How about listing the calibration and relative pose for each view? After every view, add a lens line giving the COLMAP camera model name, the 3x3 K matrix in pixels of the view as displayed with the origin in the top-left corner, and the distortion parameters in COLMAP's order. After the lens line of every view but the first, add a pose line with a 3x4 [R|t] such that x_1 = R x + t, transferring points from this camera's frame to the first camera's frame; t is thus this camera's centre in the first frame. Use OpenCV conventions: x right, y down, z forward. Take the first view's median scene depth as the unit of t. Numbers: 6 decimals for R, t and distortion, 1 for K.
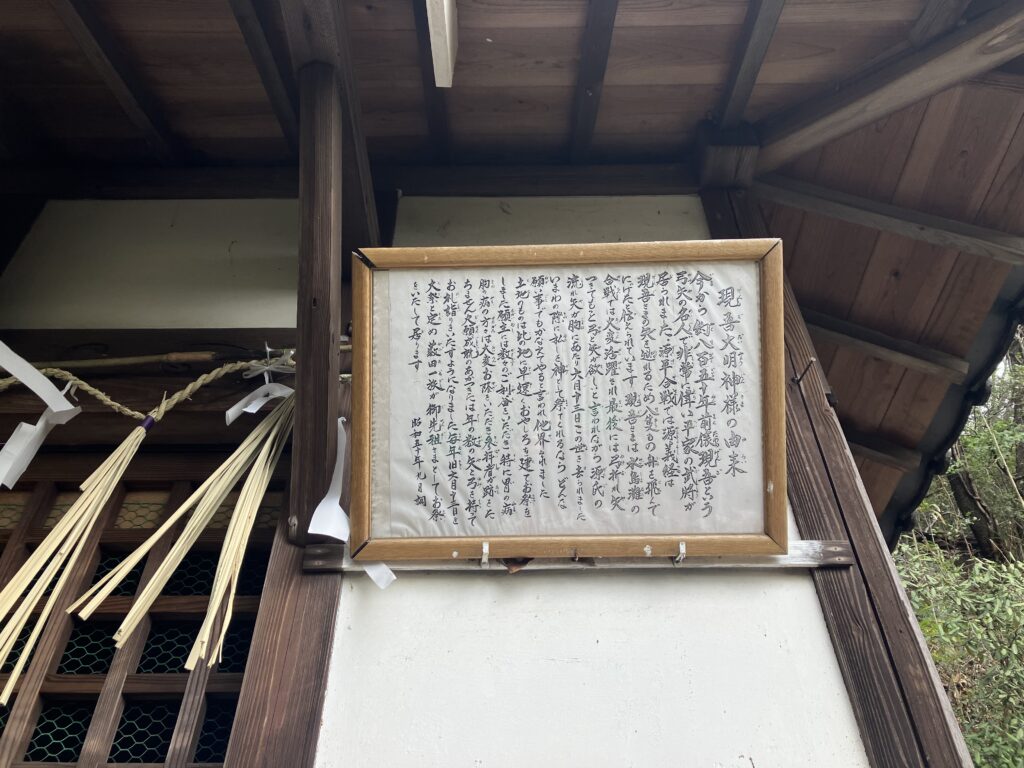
lens RADIAL K [[799.8, 0, 512.0], [0, 799.8, 384.0], [0, 0, 1]] dist [0.080048, -0.003021]
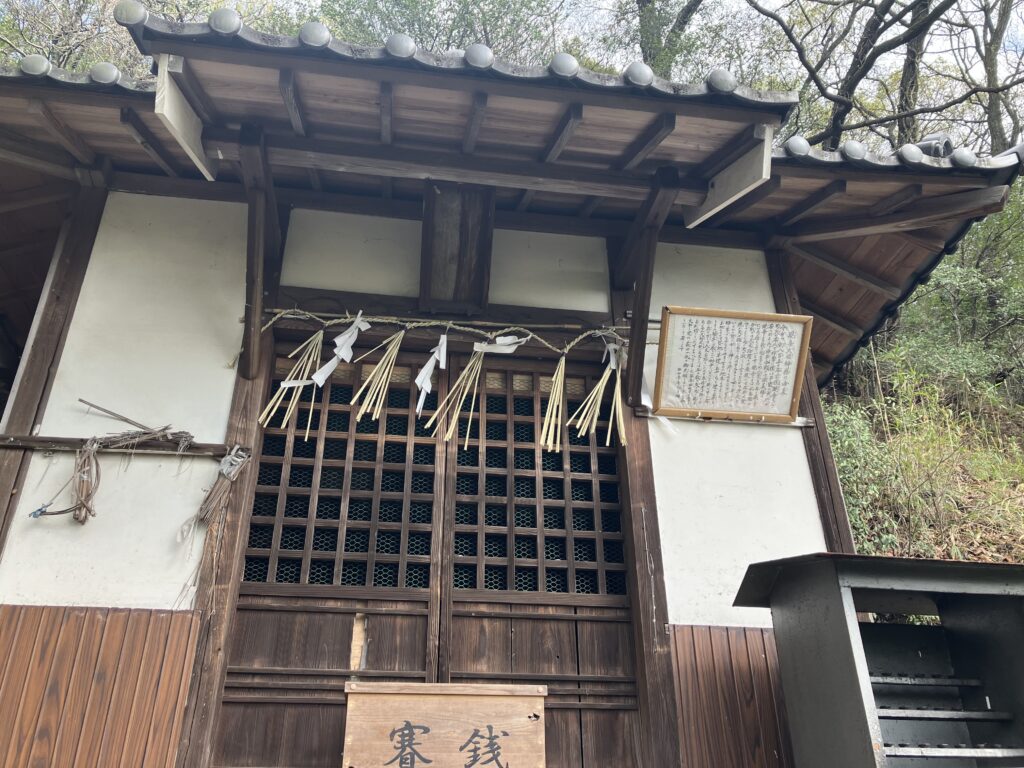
lens RADIAL K [[799.8, 0, 512.0], [0, 799.8, 384.0], [0, 0, 1]] dist [0.080048, -0.003021]
pose [[0.988244, 0.071632, 0.135068, -1.094145], [-0.101838, 0.967349, 0.232088, -0.505214], [-0.114033, -0.243115, 0.963271, -1.701780]]
